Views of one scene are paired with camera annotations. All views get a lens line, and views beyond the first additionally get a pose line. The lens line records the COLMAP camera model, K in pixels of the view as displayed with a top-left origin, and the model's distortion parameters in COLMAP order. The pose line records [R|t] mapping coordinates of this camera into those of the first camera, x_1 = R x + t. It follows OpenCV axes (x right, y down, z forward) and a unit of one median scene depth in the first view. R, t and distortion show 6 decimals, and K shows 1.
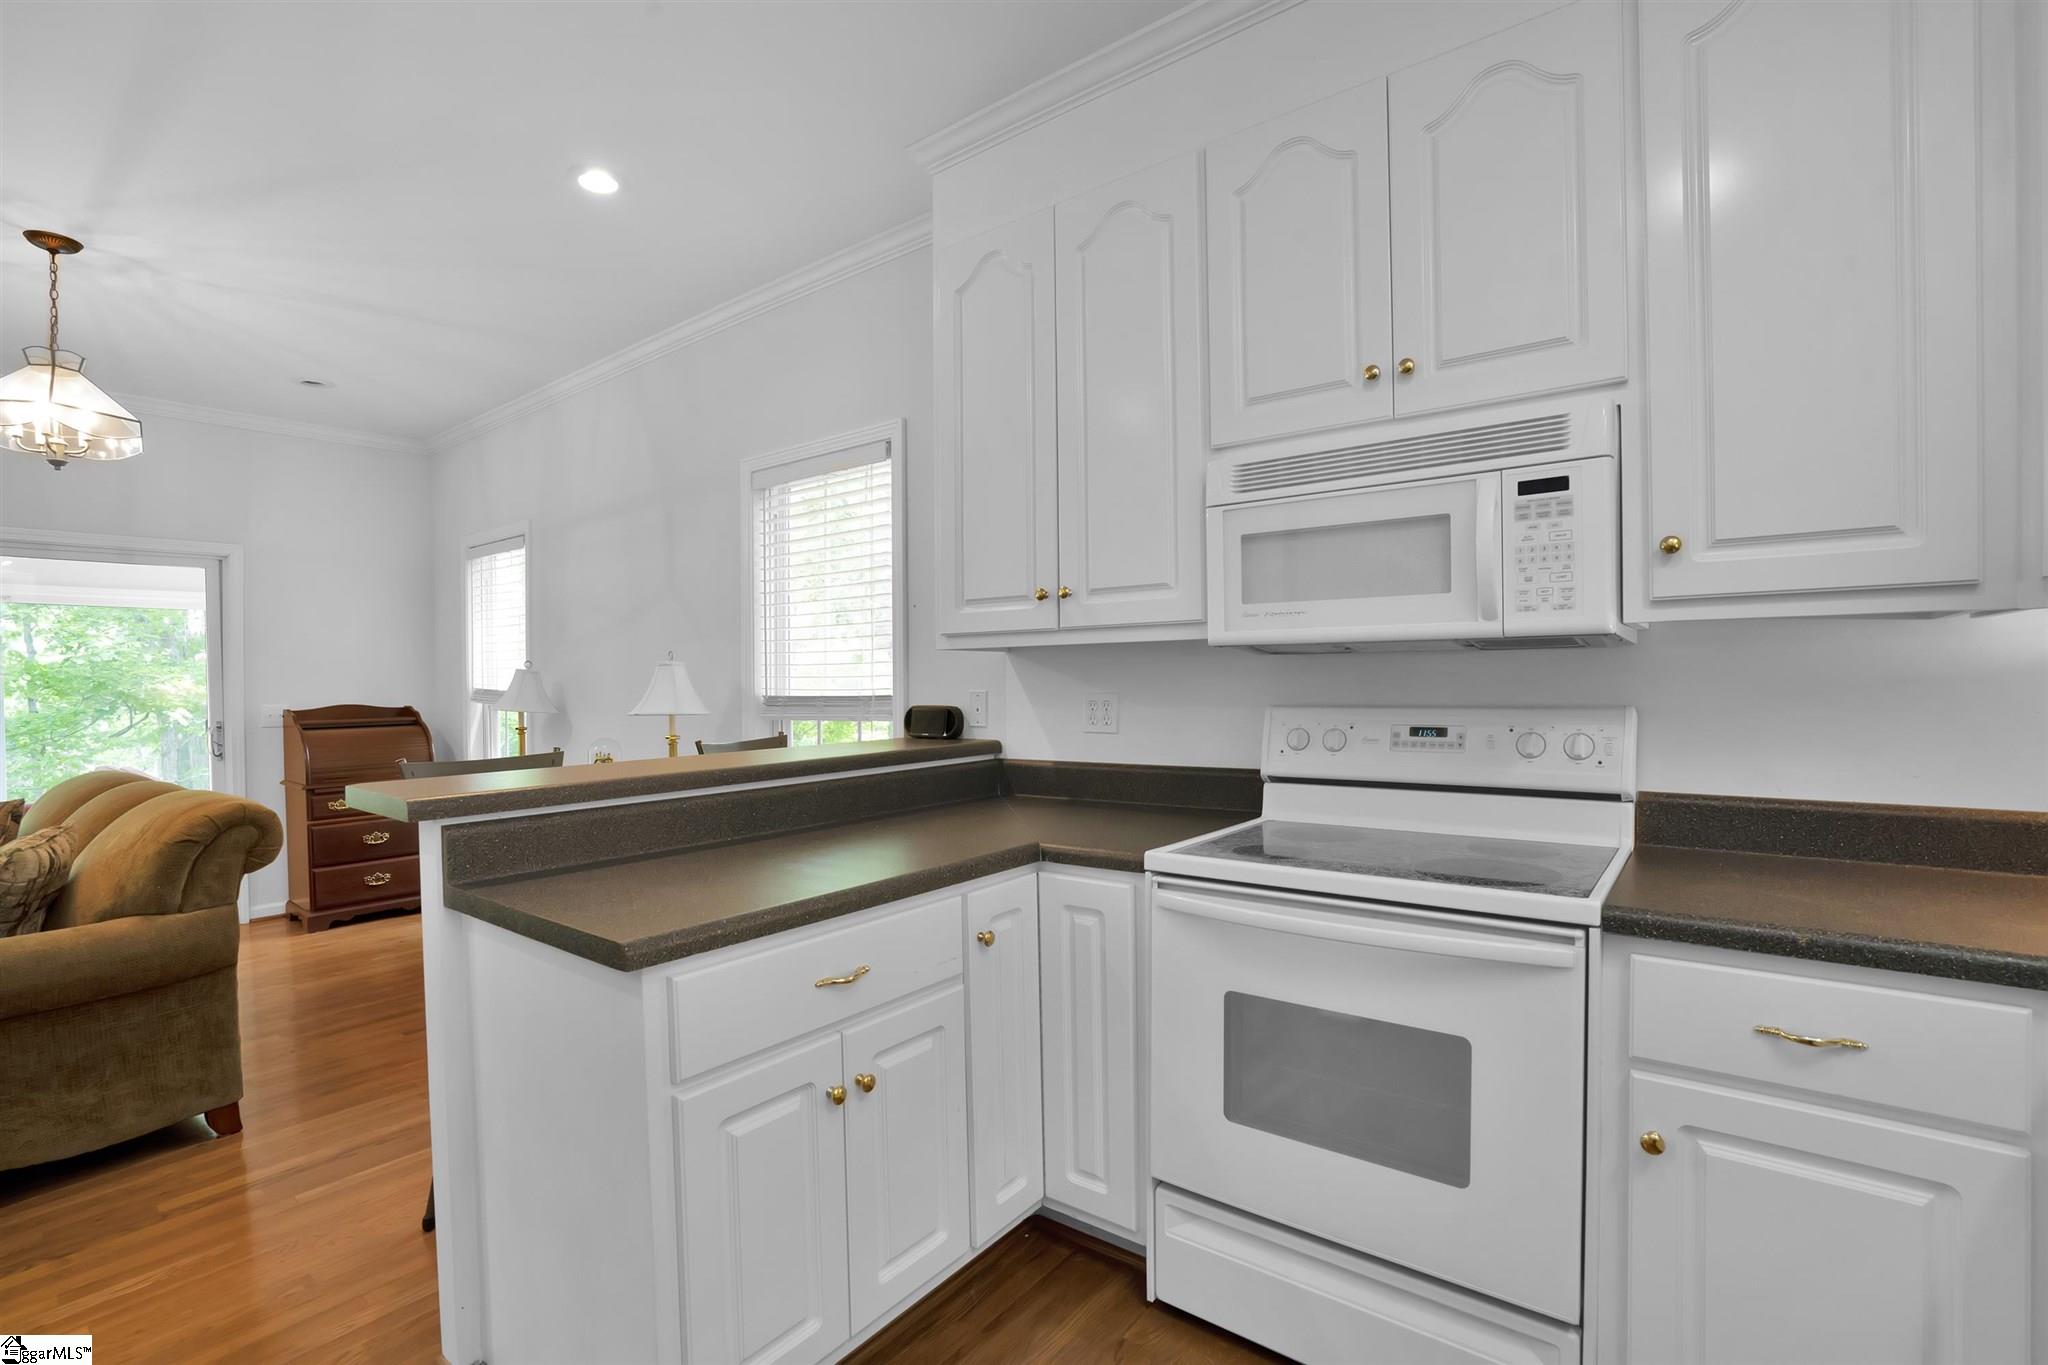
lens RADIAL K [[934.9, 0, 1001.2], [0, 934.9, 702.3], [0, 0, 1]] dist [-0.014283, 0.003269]
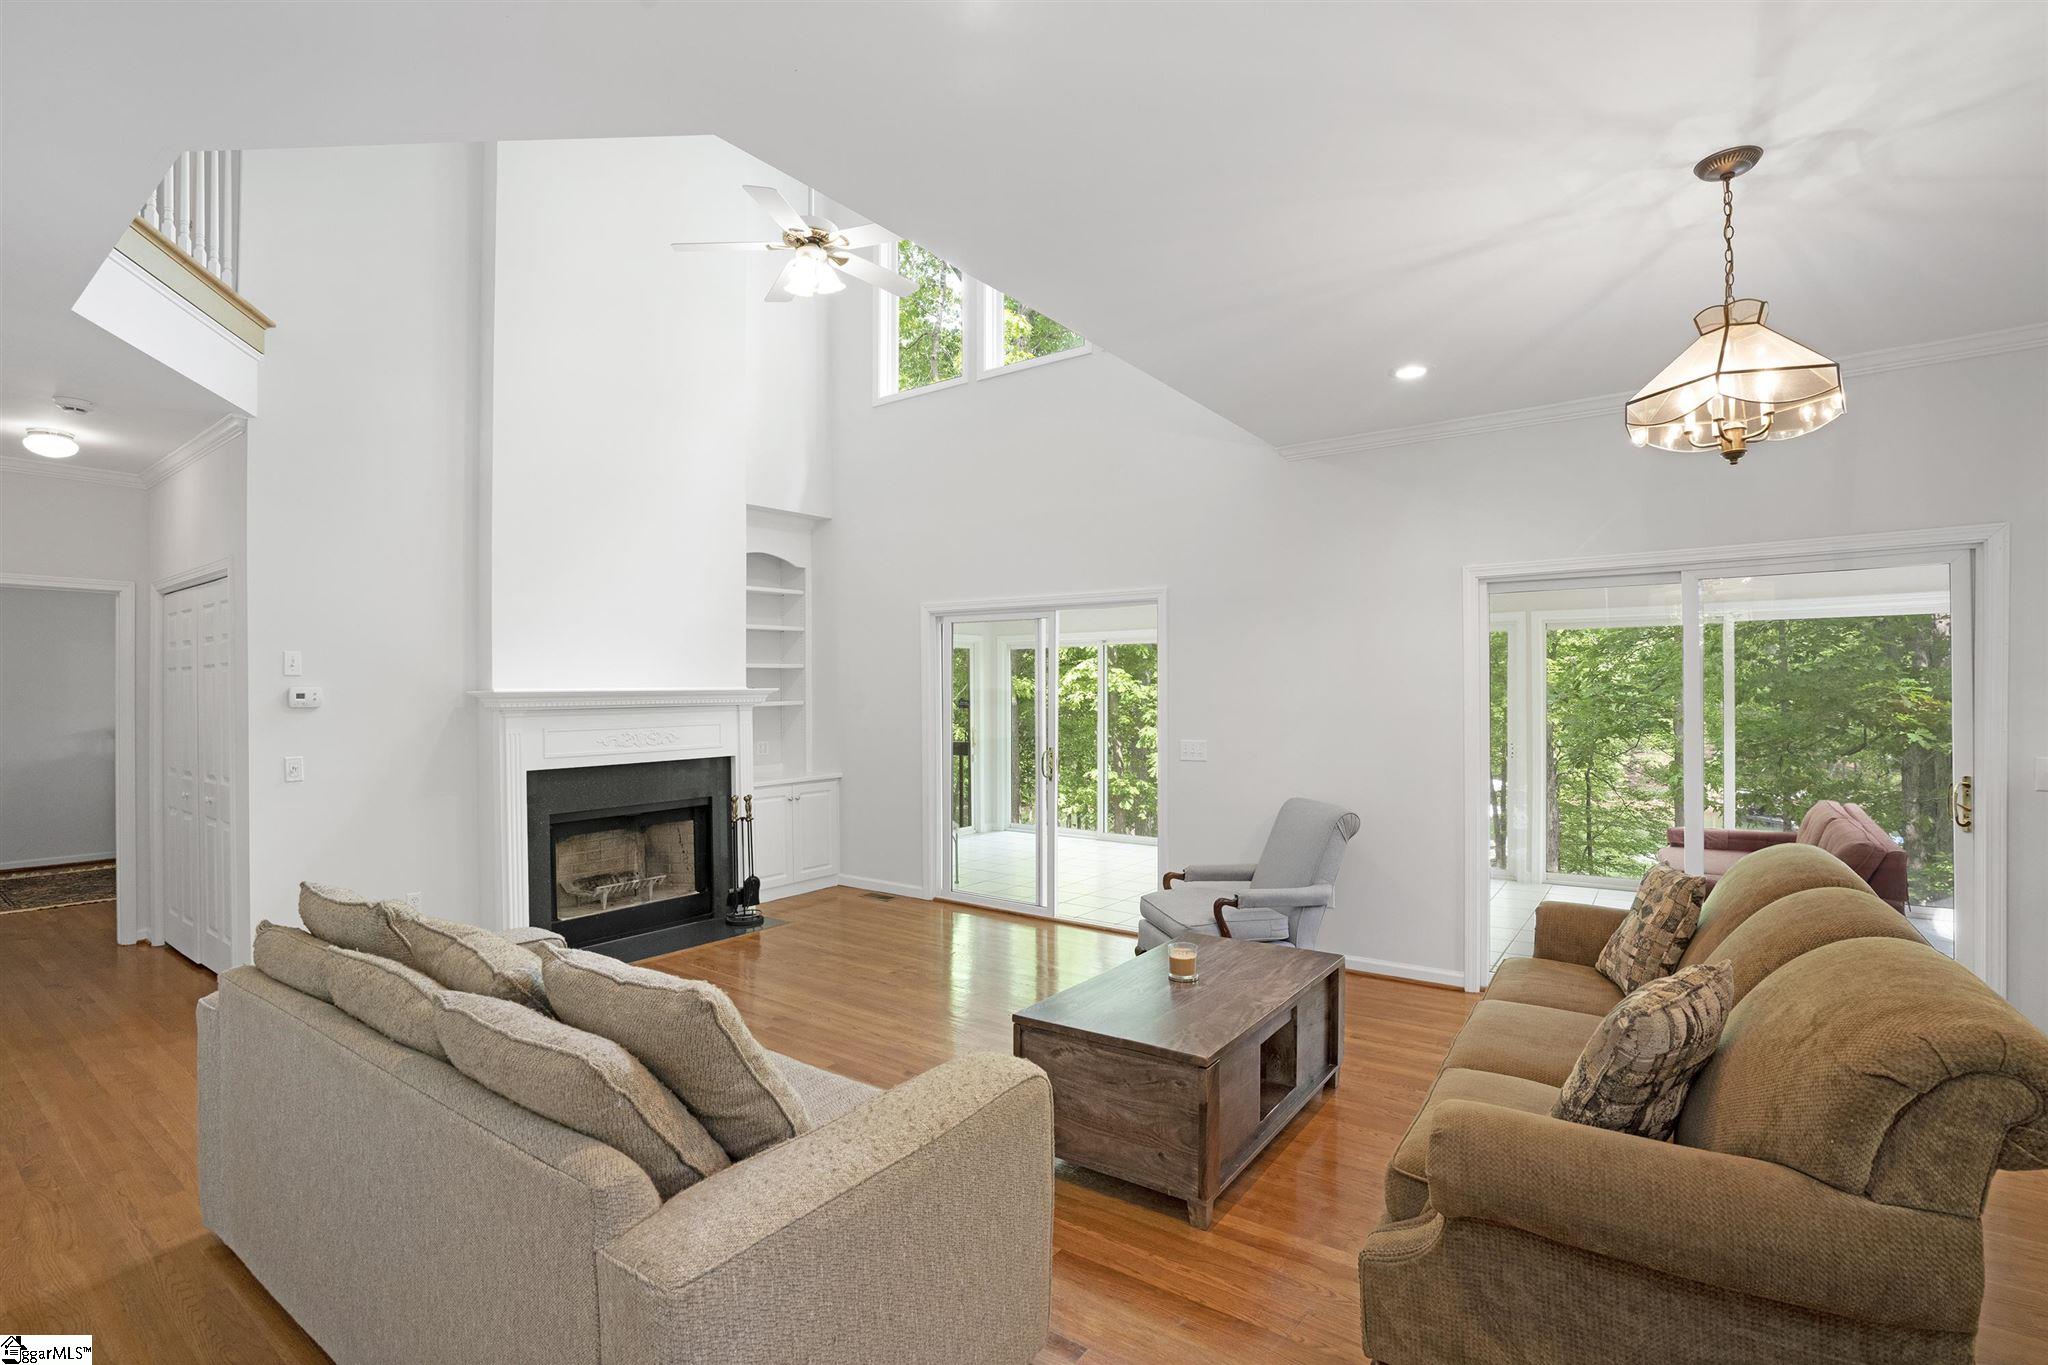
lens RADIAL K [[939.5, 0, 1008.2], [0, 939.5, 697.3], [0, 0, 1]] dist [-0.024572, 0.001693]
pose [[0.058383, 0.008784, -0.998256, -0.360020], [-0.010100, 0.999915, 0.008208, -0.073669], [0.998243, 0.009603, 0.058467, 0.436533]]
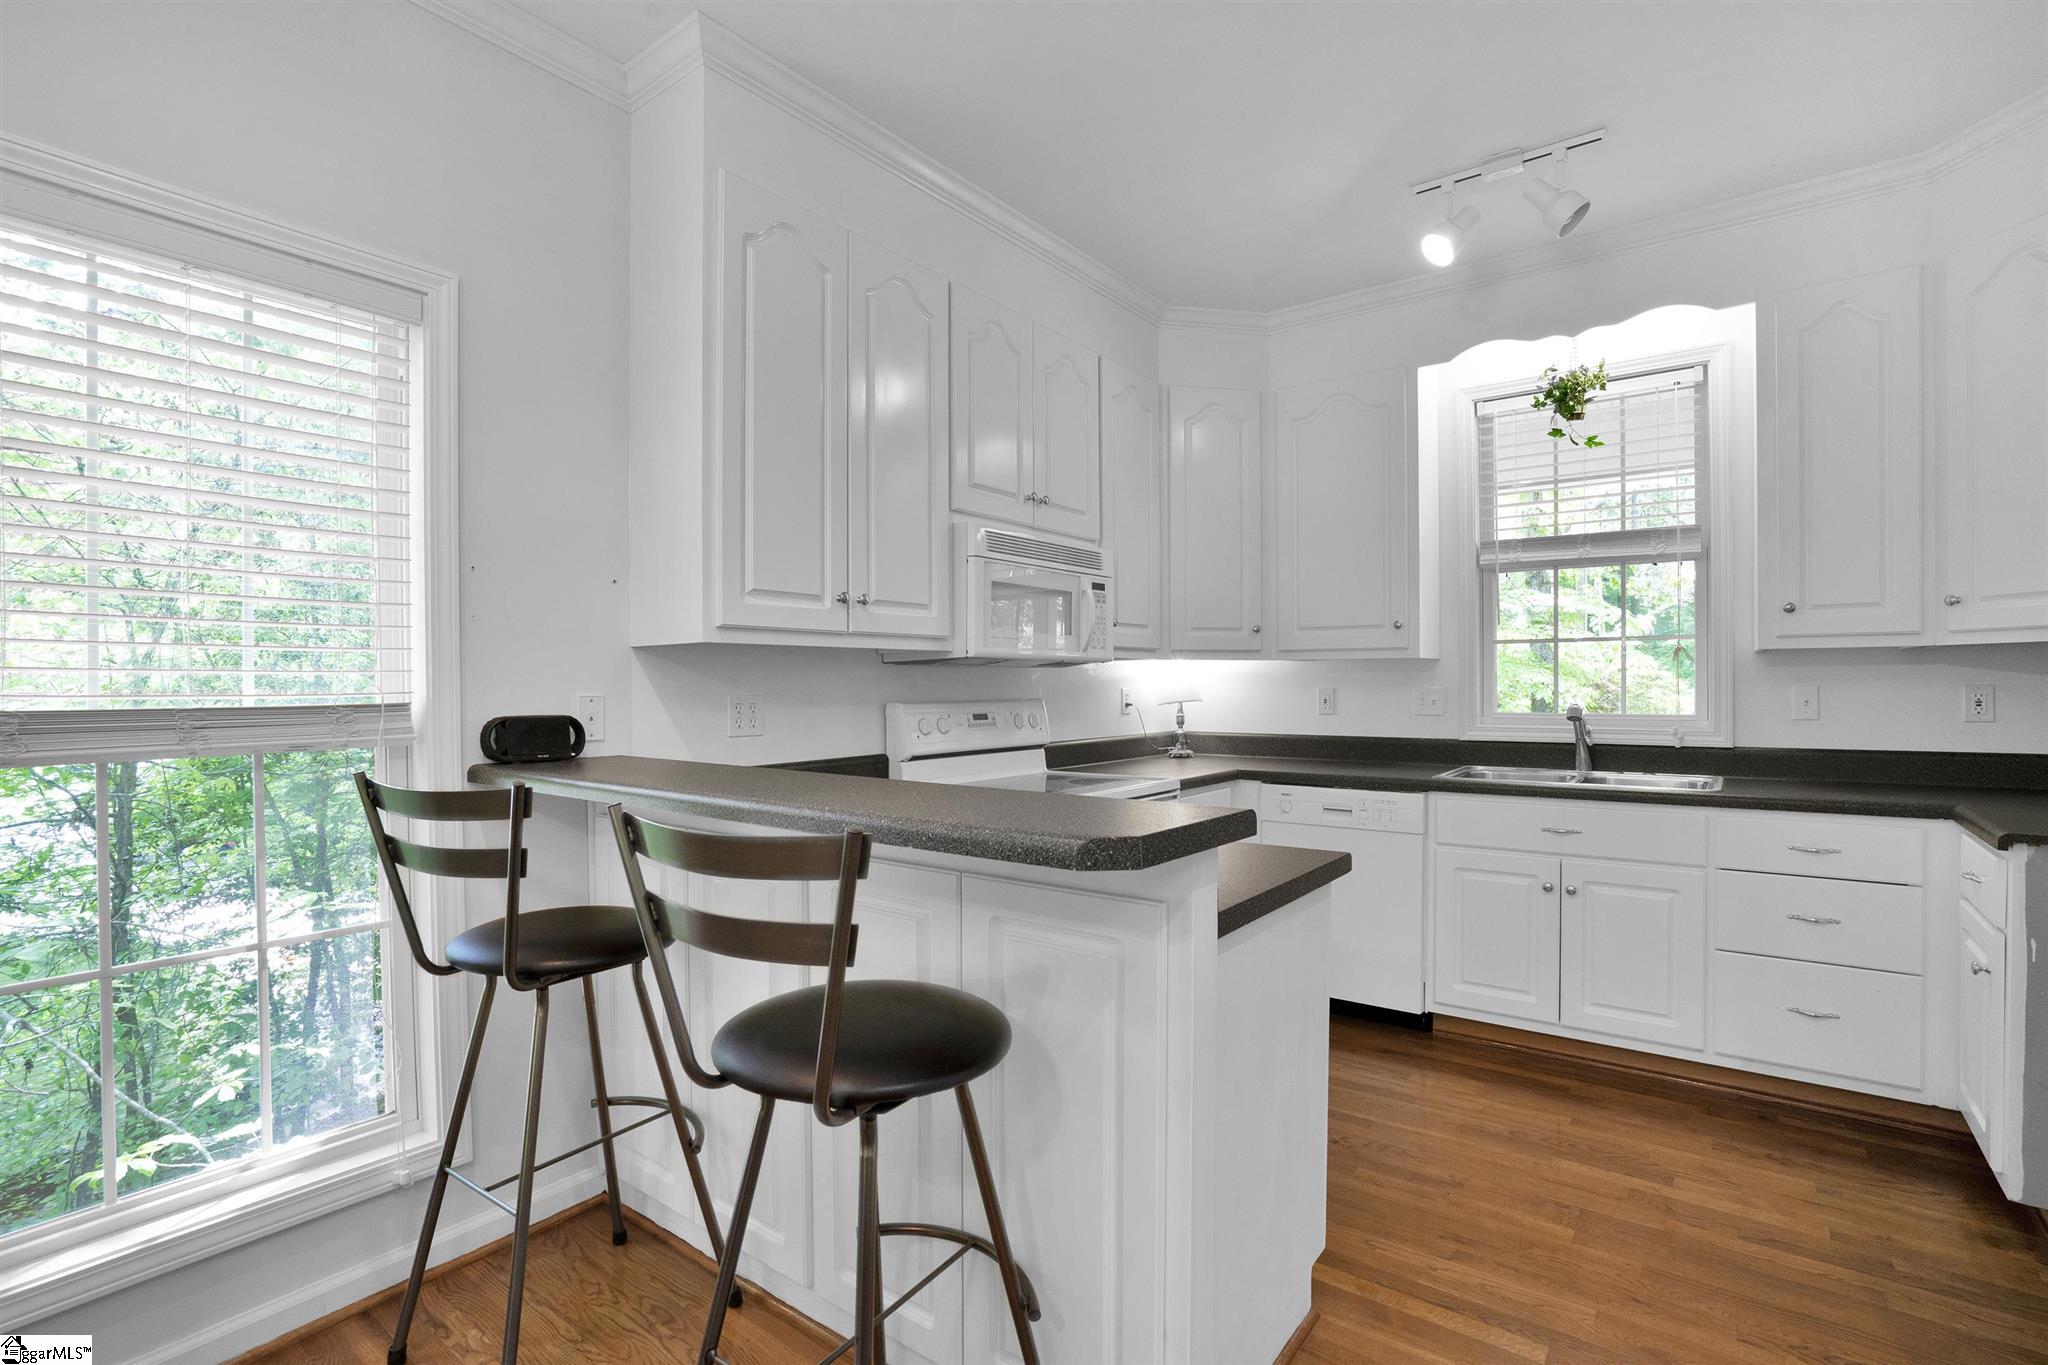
lens RADIAL K [[992.8, 0, 1040.6], [0, 992.8, 684.5], [0, 0, 1]] dist [0.003507, -0.000133]
pose [[-0.018984, 0.009682, 0.999773, -1.001600], [0.022342, 0.999708, -0.009257, -0.004571], [-0.999570, 0.022161, -0.019194, 0.764541]]
